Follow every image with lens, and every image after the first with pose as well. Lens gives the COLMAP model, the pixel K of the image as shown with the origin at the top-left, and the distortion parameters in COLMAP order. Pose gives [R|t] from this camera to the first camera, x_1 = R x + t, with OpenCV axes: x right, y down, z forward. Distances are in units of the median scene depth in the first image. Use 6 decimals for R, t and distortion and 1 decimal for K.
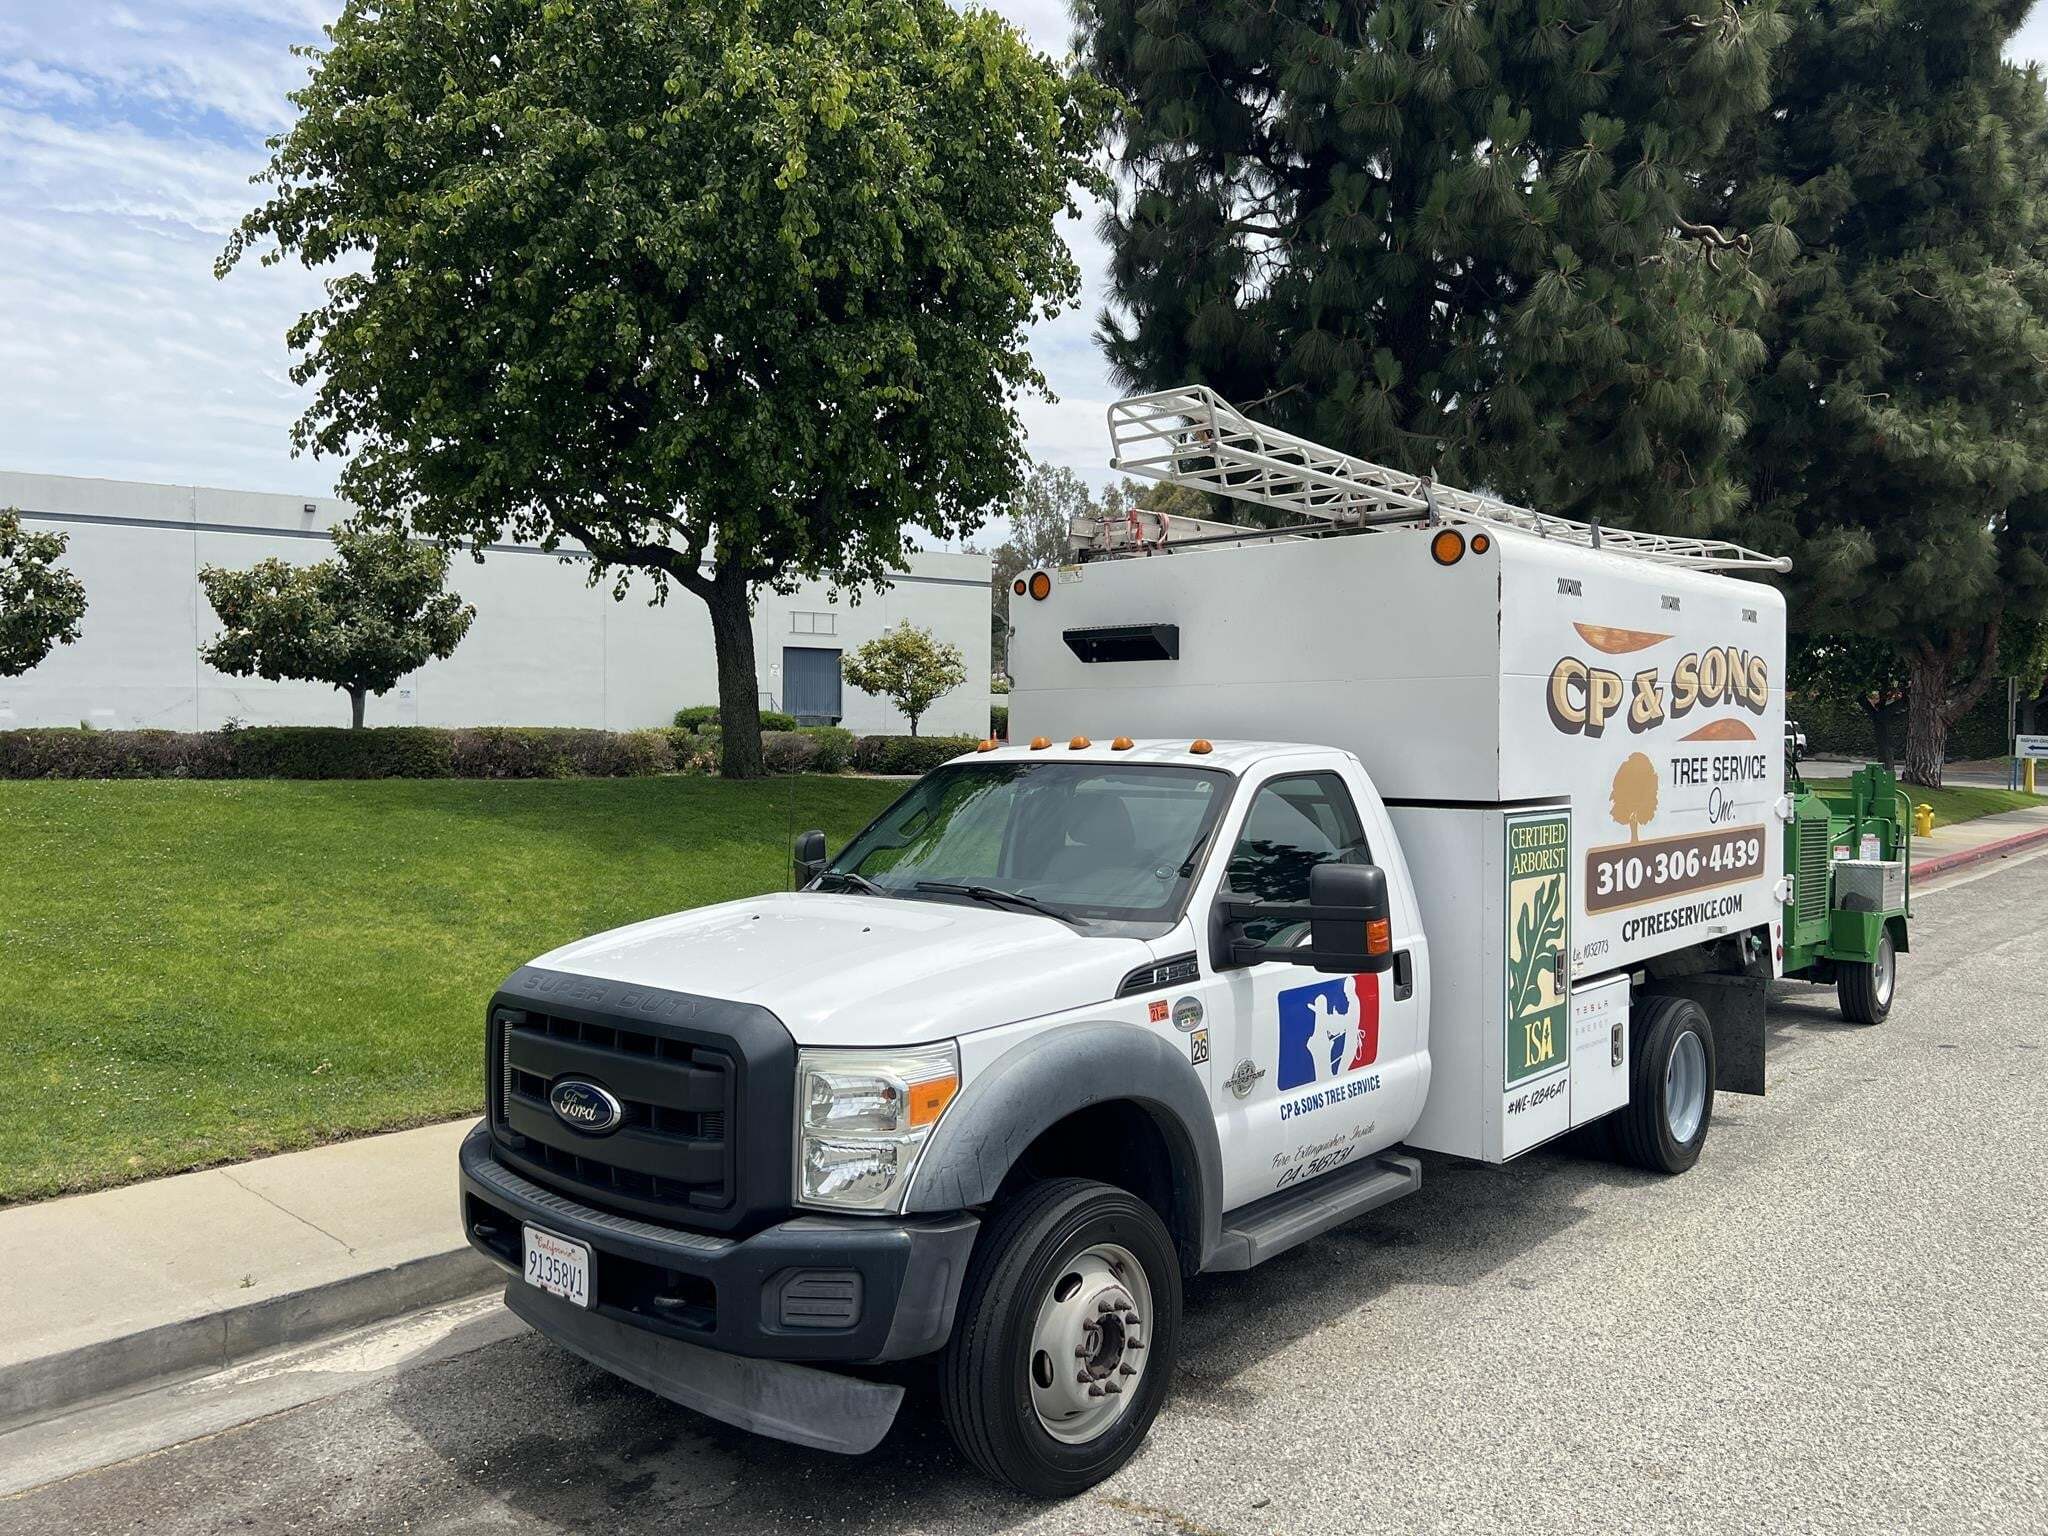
lens RADIAL K [[1576.2, 0, 1024.0], [0, 1576.2, 768.0], [0, 0, 1]] dist [0.001540, -0.003318]
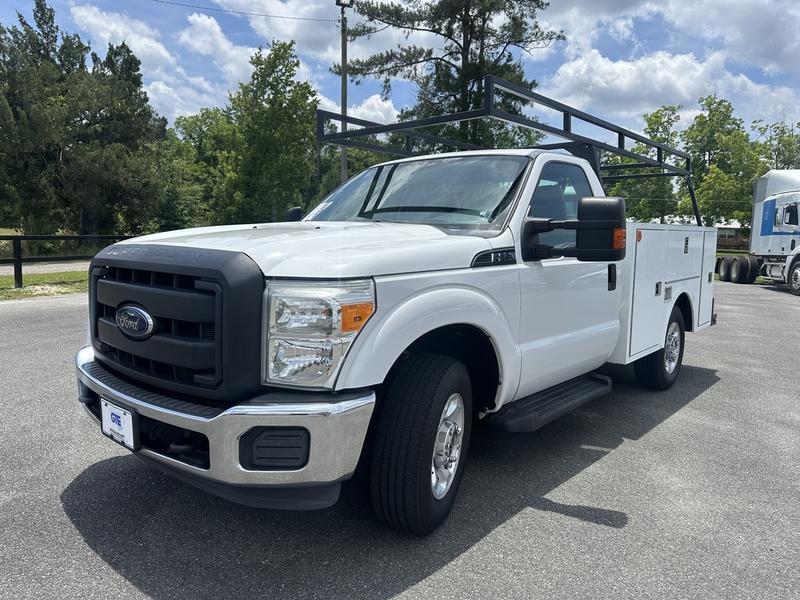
lens RADIAL K [[577.7, 0, 404.0], [0, 577.7, 300.2], [0, 0, 1]] dist [-0.002740, -0.001483]
pose [[0.999606, 0.020330, 0.019358, -0.023174], [-0.022130, 0.994957, 0.097827, 0.130331], [-0.017271, -0.098217, 0.995015, 0.425705]]
